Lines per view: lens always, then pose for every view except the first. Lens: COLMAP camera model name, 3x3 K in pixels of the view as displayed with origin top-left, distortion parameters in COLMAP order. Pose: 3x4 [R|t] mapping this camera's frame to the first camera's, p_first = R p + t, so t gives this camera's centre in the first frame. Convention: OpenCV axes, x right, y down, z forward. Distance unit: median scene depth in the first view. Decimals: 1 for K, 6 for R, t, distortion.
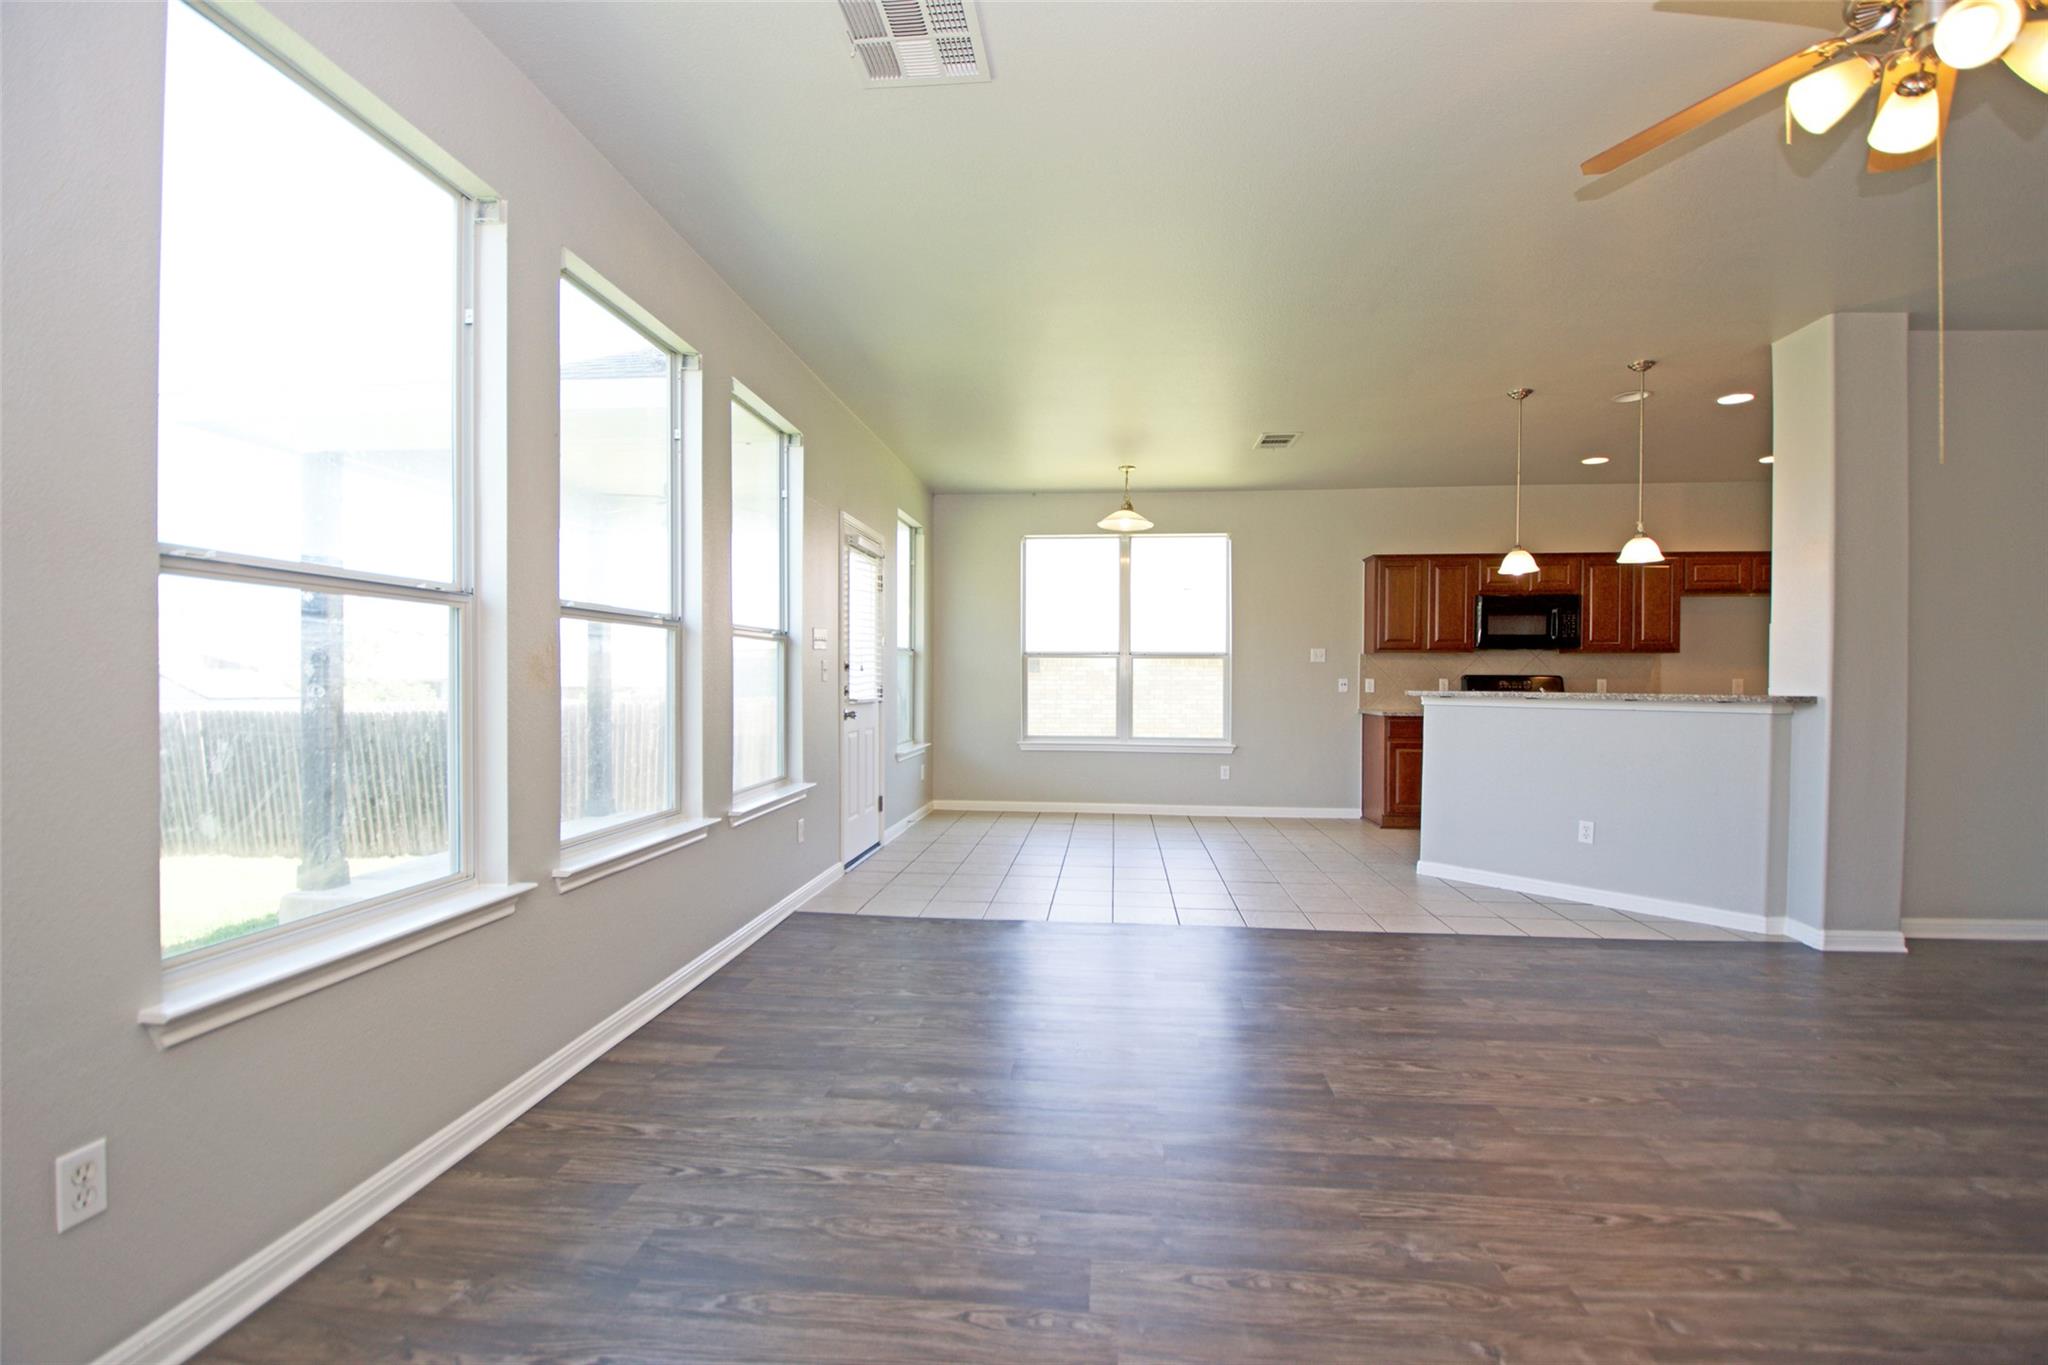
lens RADIAL K [[893.7, 0, 1038.9], [0, 893.7, 693.3], [0, 0, 1]] dist [0.005231, -0.015470]
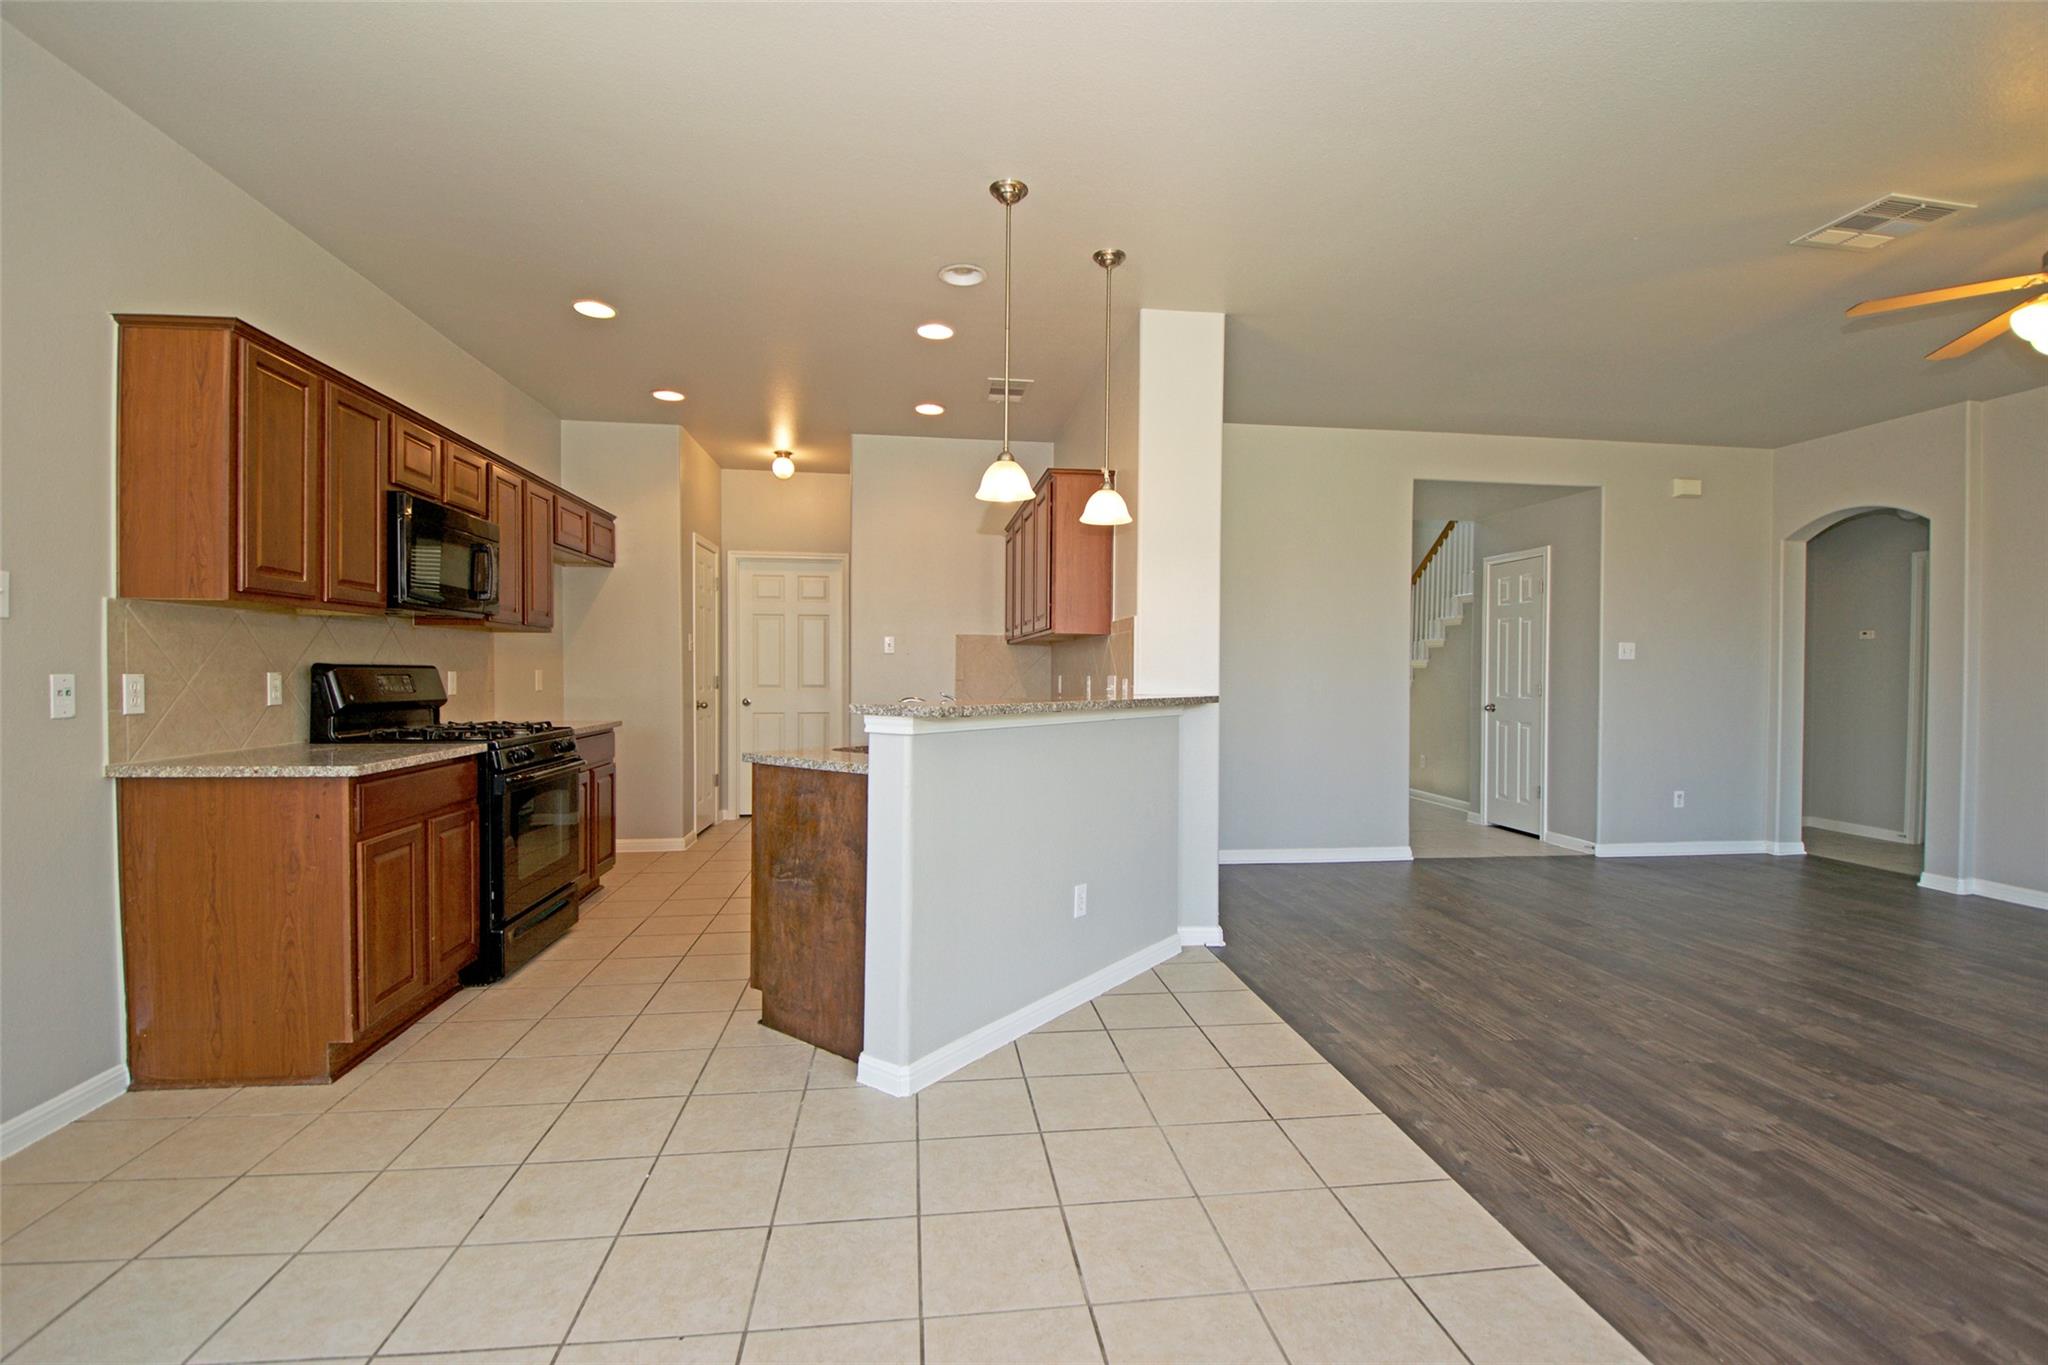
lens RADIAL K [[893.7, 0, 1028.5], [0, 893.7, 681.5], [0, 0, 1]] dist [0.005231, -0.015470]
pose [[-0.213053, -0.016735, 0.976897, -0.043930], [0.008494, 0.999784, 0.018980, -0.024445], [-0.977004, 0.012342, -0.212865, 1.069229]]
